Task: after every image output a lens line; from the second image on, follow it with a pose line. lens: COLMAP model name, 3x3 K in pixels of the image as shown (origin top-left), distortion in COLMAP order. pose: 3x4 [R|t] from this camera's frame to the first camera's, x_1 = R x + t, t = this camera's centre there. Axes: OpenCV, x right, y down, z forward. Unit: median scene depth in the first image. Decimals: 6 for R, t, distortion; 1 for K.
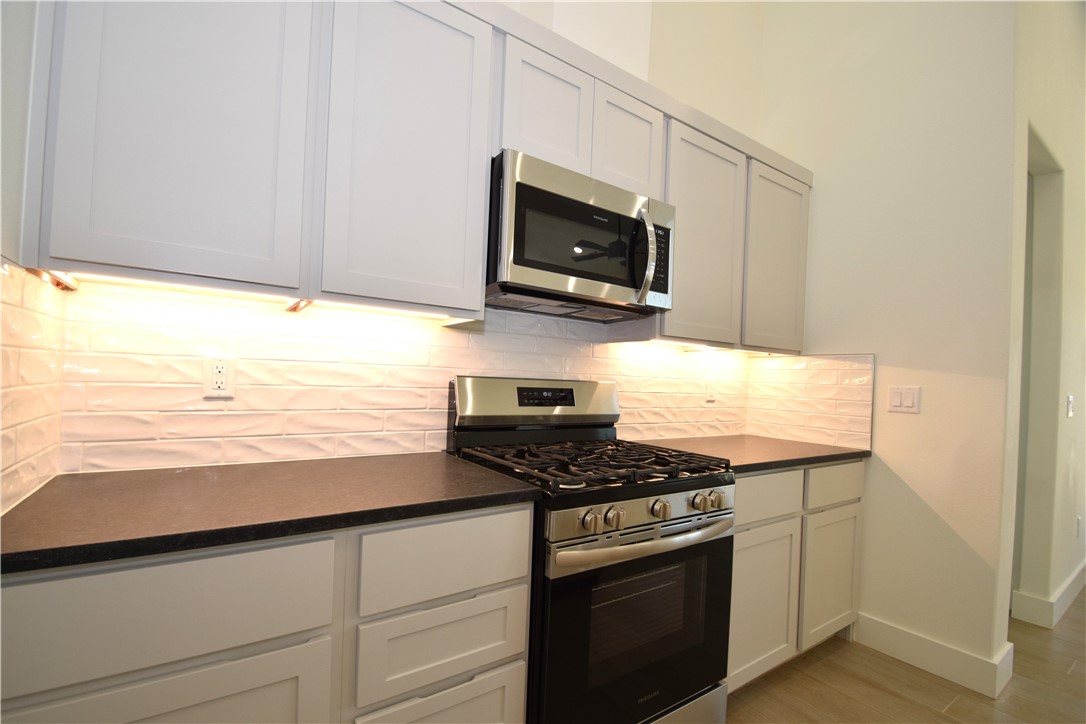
lens RADIAL K [[480.7, 0, 539.2], [0, 480.7, 379.9], [0, 0, 1]] dist [-0.009405, -0.000235]
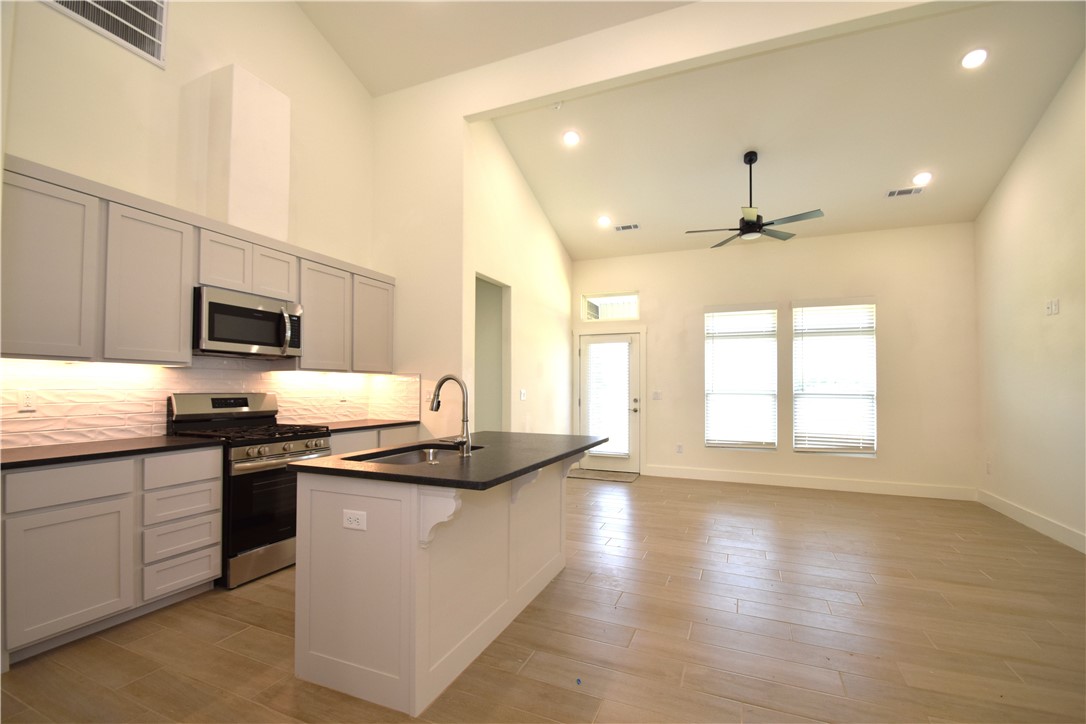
lens RADIAL K [[472.9, 0, 542.4], [0, 472.9, 381.1], [0, 0, 1]] dist [-0.000049, -0.014957]
pose [[0.835603, -0.027640, 0.548639, 0.029112], [0.029705, 0.999546, 0.005114, -0.024610], [-0.548531, 0.012024, 0.836044, -1.351666]]
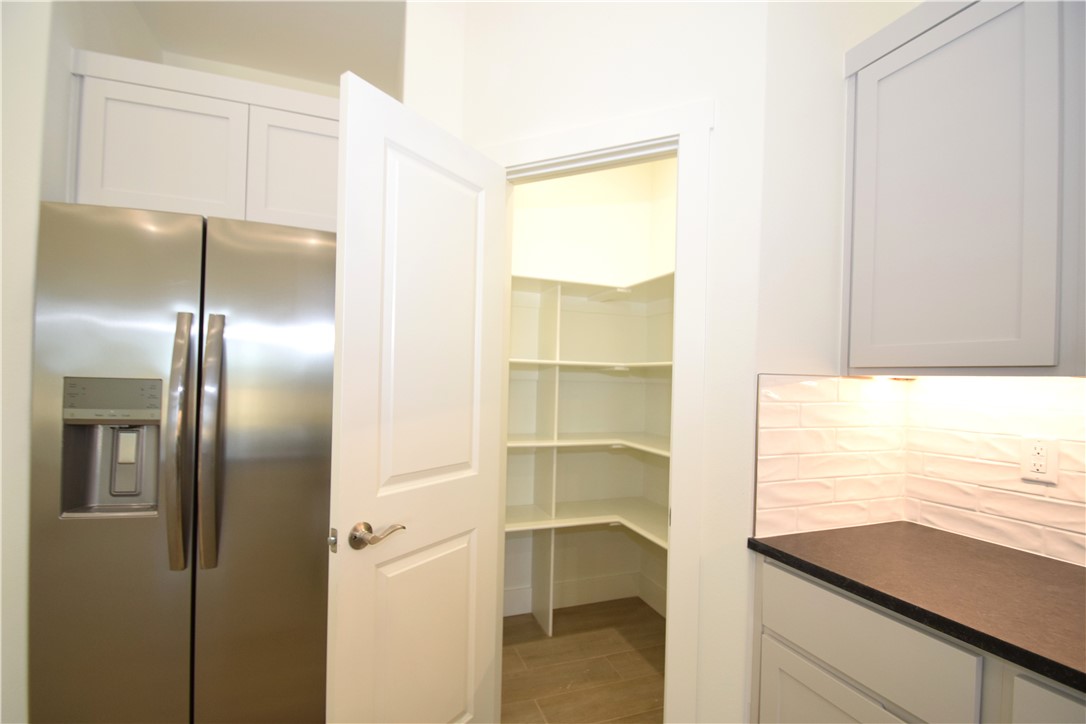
lens RADIAL K [[480.7, 0, 539.2], [0, 480.7, 379.9], [0, 0, 1]] dist [-0.009405, -0.000235]
pose [[-0.243687, -0.048050, -0.968663, 0.378388], [-0.039646, 0.998431, -0.039553, -0.068574], [0.969043, 0.028765, -0.245209, 0.234917]]
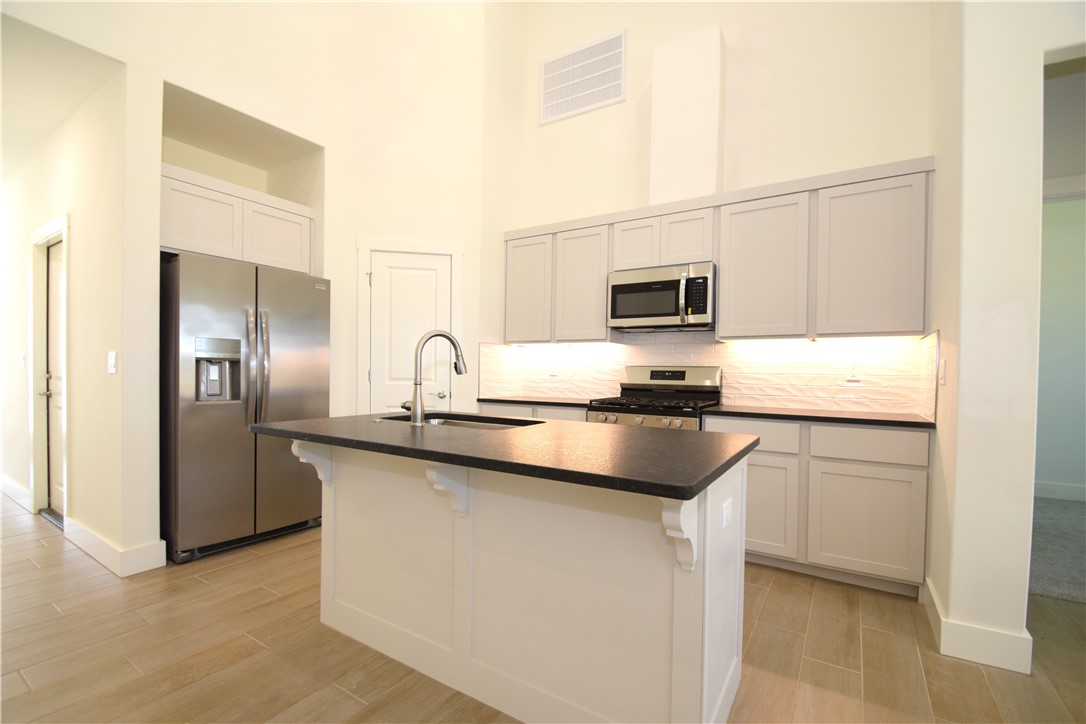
lens RADIAL K [[480.7, 0, 539.2], [0, 480.7, 379.9], [0, 0, 1]] dist [-0.009405, -0.000235]
pose [[0.396590, -0.016030, -0.917856, 1.790948], [-0.001307, 0.999837, -0.018026, 0.101087], [0.917995, 0.008349, 0.396505, -0.271087]]
